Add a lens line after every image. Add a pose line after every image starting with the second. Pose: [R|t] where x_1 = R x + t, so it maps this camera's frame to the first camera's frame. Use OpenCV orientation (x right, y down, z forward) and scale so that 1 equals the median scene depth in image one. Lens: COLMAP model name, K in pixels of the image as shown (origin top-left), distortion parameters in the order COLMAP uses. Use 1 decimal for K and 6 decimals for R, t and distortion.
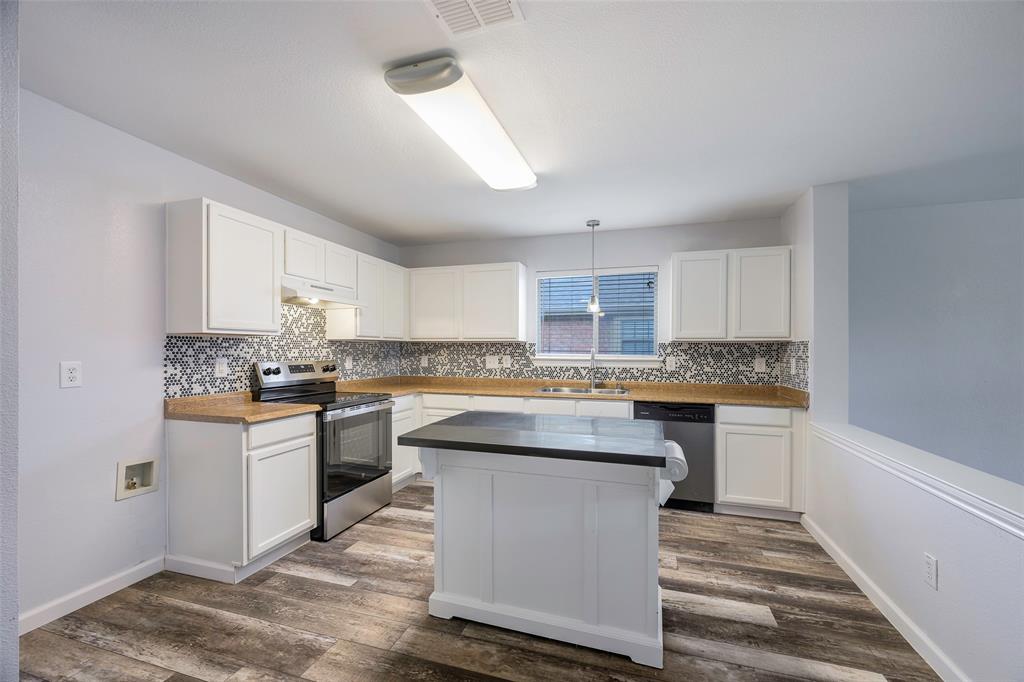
lens RADIAL K [[419.2, 0, 512.5], [0, 419.2, 349.1], [0, 0, 1]] dist [-0.000727, 0.000047]
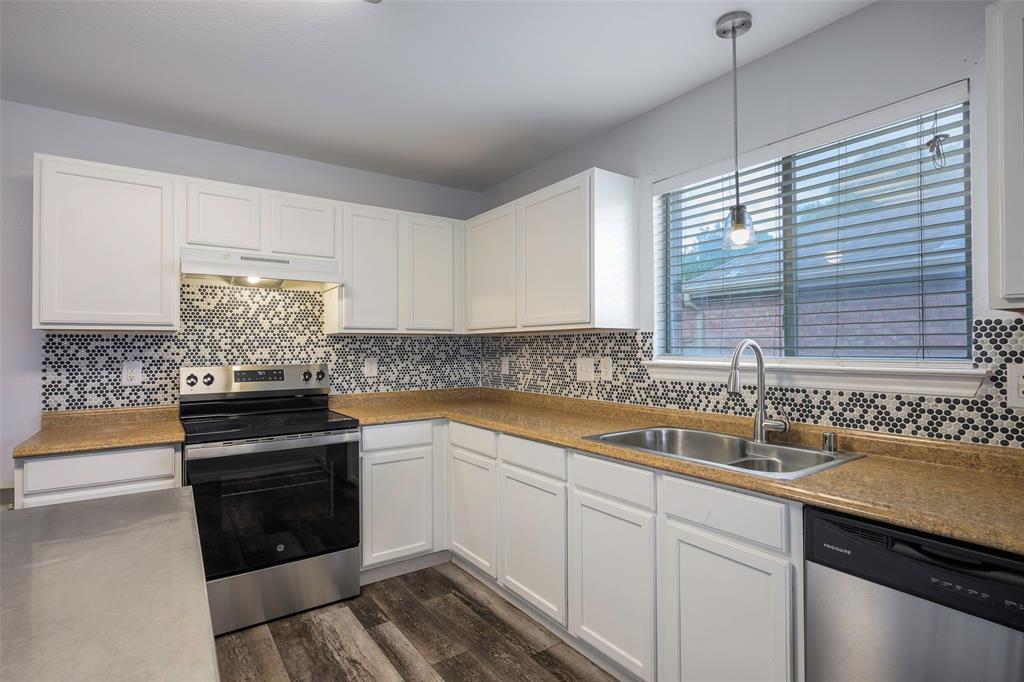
lens RADIAL K [[504.8, 0, 509.9], [0, 504.8, 340.1], [0, 0, 1]] dist [-0.003557, -0.000242]
pose [[0.790262, -0.017587, -0.612517, 0.304842], [0.010513, 0.999830, -0.015144, 0.002545], [0.612679, 0.005529, 0.790312, 0.483754]]
